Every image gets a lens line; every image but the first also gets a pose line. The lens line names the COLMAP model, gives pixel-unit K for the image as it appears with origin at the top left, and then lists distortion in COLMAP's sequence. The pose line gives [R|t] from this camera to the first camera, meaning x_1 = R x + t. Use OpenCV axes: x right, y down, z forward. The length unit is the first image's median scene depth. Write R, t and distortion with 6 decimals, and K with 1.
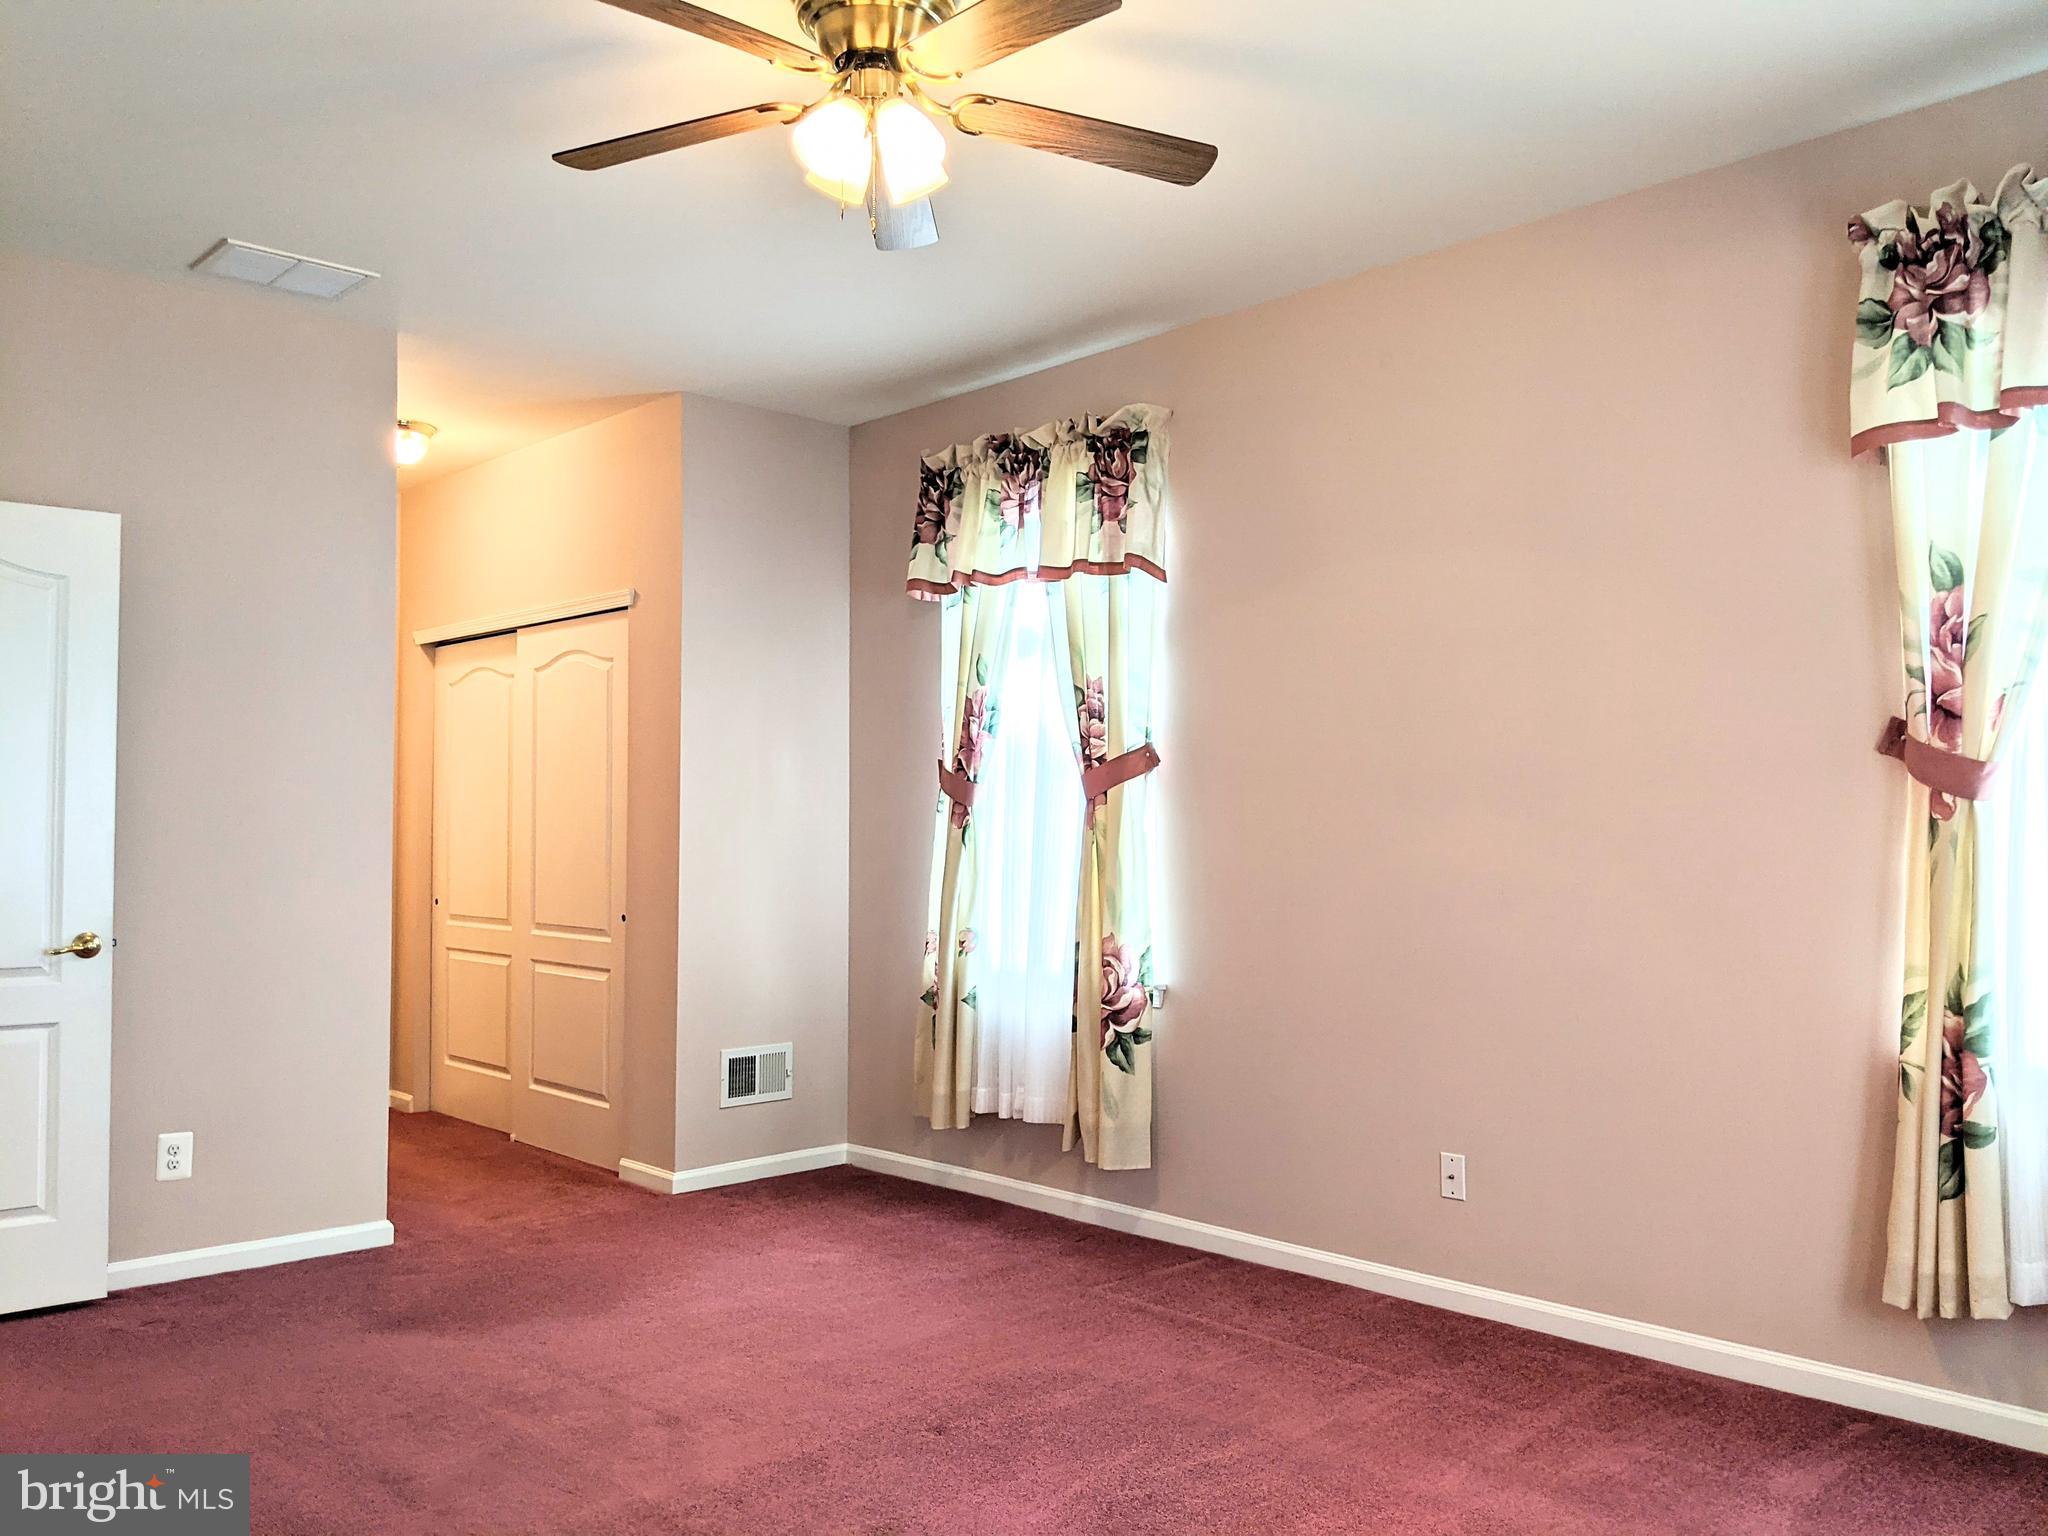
lens RADIAL K [[1601.7, 0, 1024.0], [0, 1601.7, 768.0], [0, 0, 1]] dist [0.060141, -0.142807]
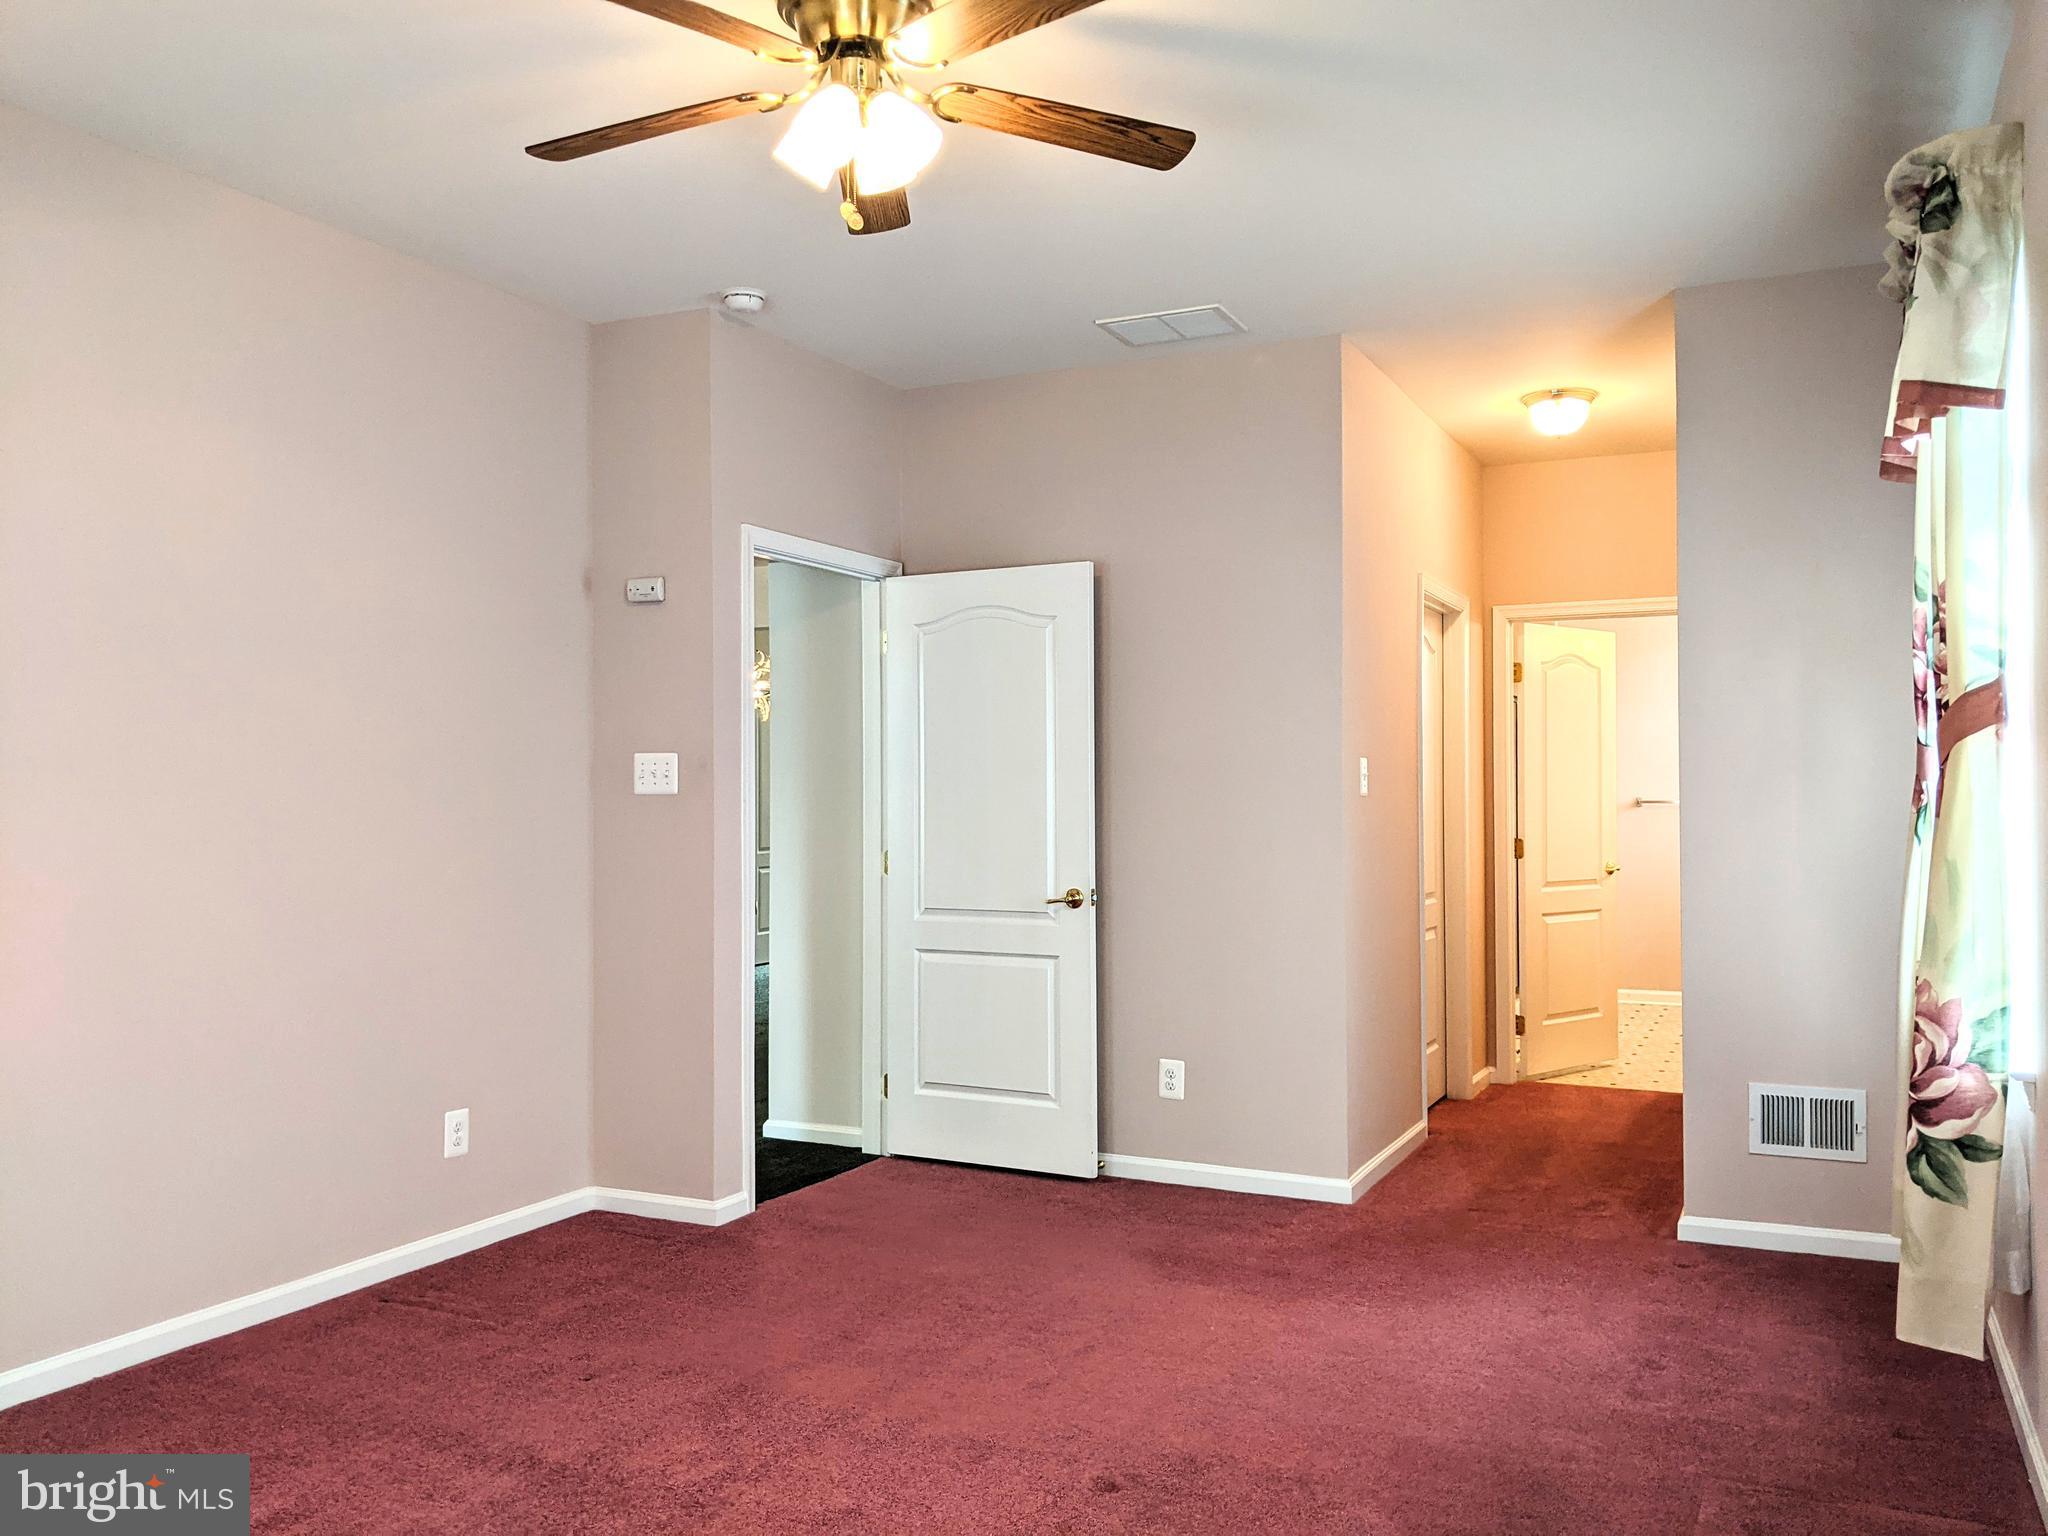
lens RADIAL K [[1615.9, 0, 1022.8], [0, 1615.9, 736.4], [0, 0, 1]] dist [0.006220, -0.141283]
pose [[0.330369, -0.034791, -0.943211, 0.536832], [0.035524, 0.999071, -0.024409, 0.009887], [0.943183, -0.025443, 0.331297, 0.460720]]
